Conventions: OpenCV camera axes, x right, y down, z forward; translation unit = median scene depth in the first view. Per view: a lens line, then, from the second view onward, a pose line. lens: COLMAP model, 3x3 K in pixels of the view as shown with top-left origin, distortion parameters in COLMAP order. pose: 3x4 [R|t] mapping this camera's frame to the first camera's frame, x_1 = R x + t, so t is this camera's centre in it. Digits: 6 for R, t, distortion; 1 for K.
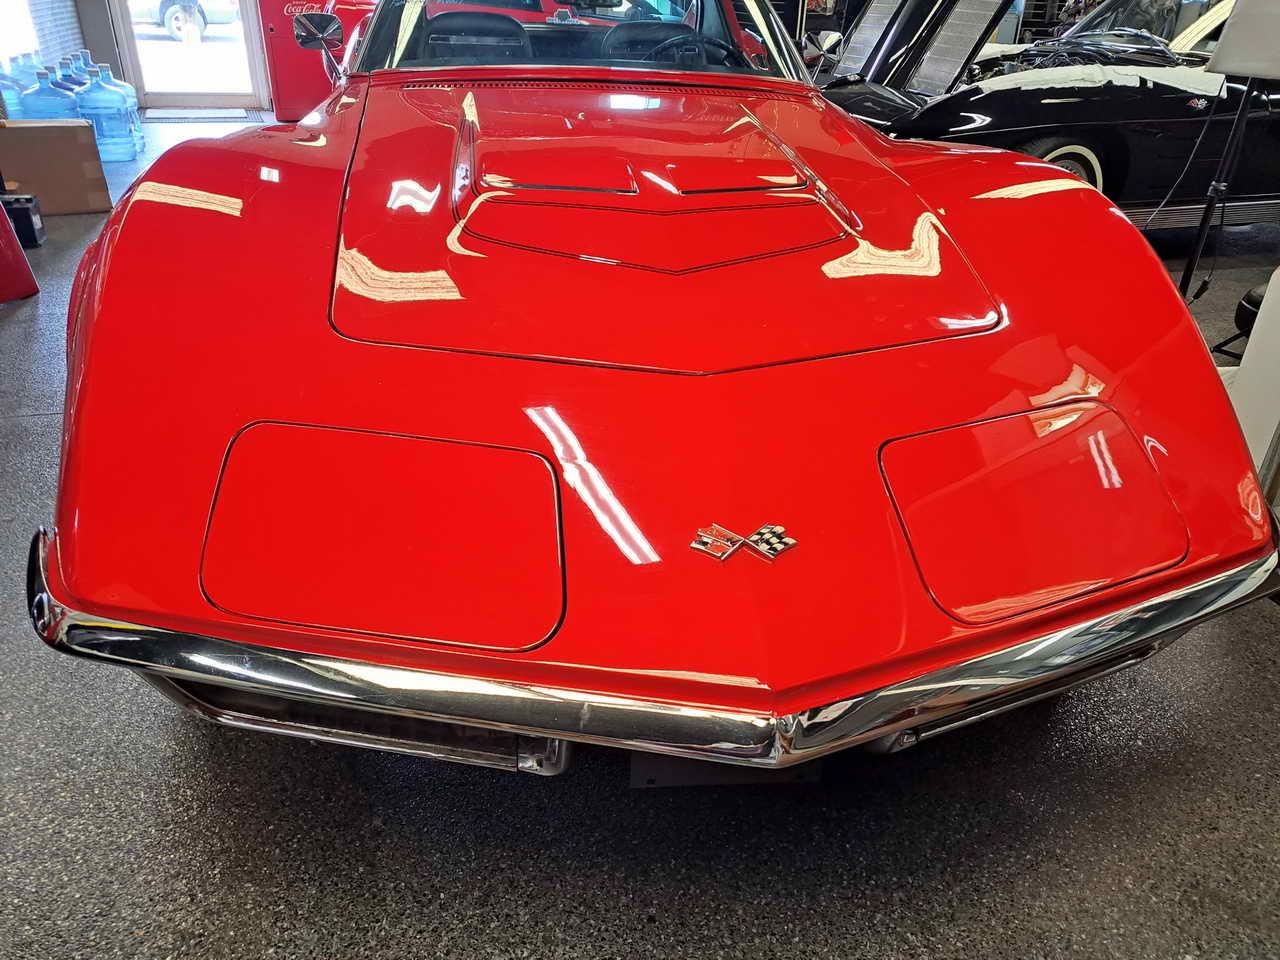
lens RADIAL K [[940.6, 0, 640.0], [0, 940.6, 480.0], [0, 0, 1]] dist [0.040801, -0.031031]
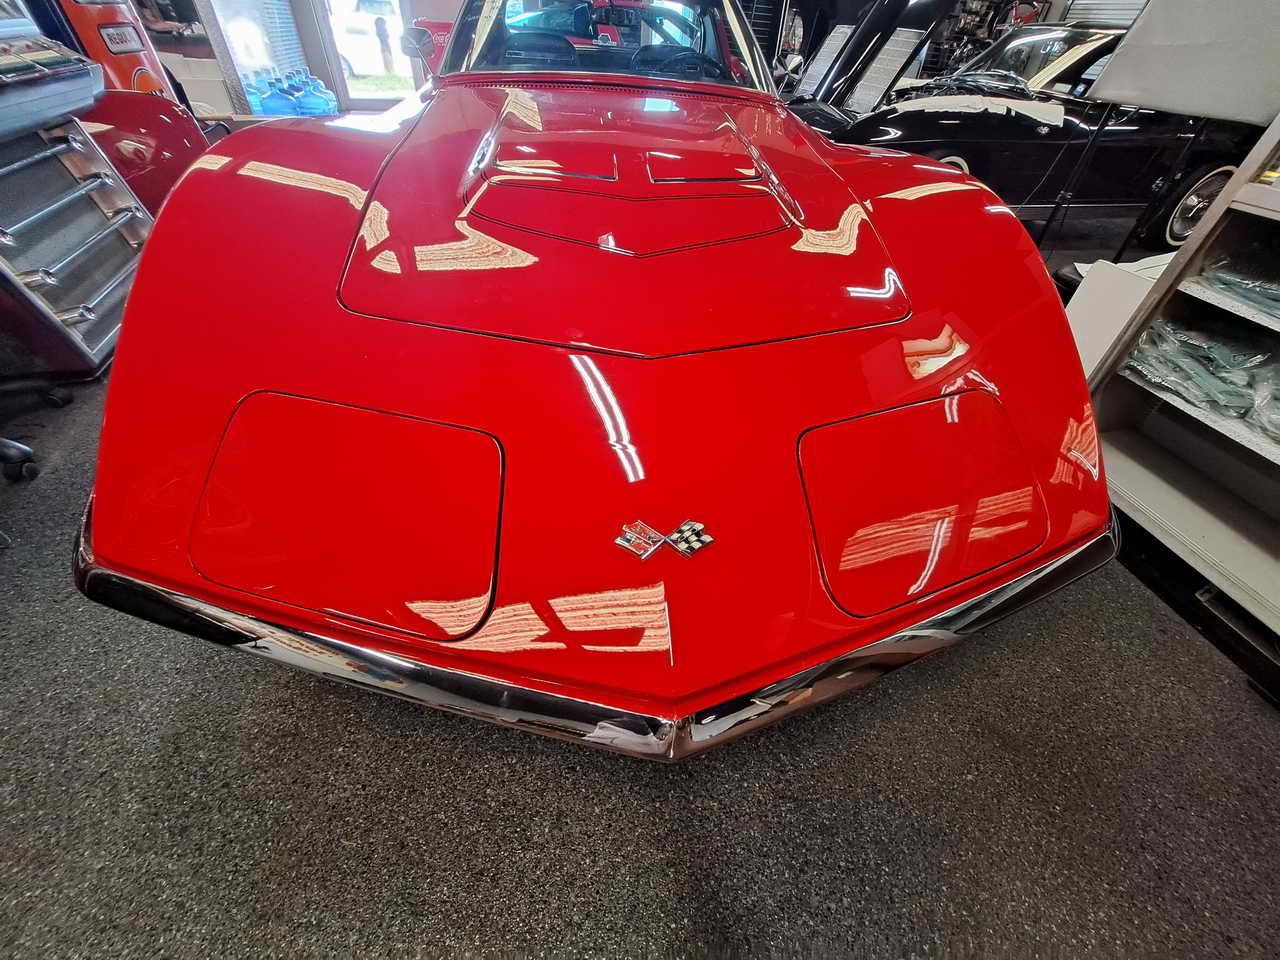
lens RADIAL K [[518.2, 0, 651.4], [0, 518.2, 477.3], [0, 0, 1]] dist [-0.021387, -0.000178]
pose [[0.998860, 0.045717, -0.013726, 0.028961], [-0.041253, 0.971461, 0.233585, -0.041287], [0.024013, -0.232752, 0.972240, 0.126192]]
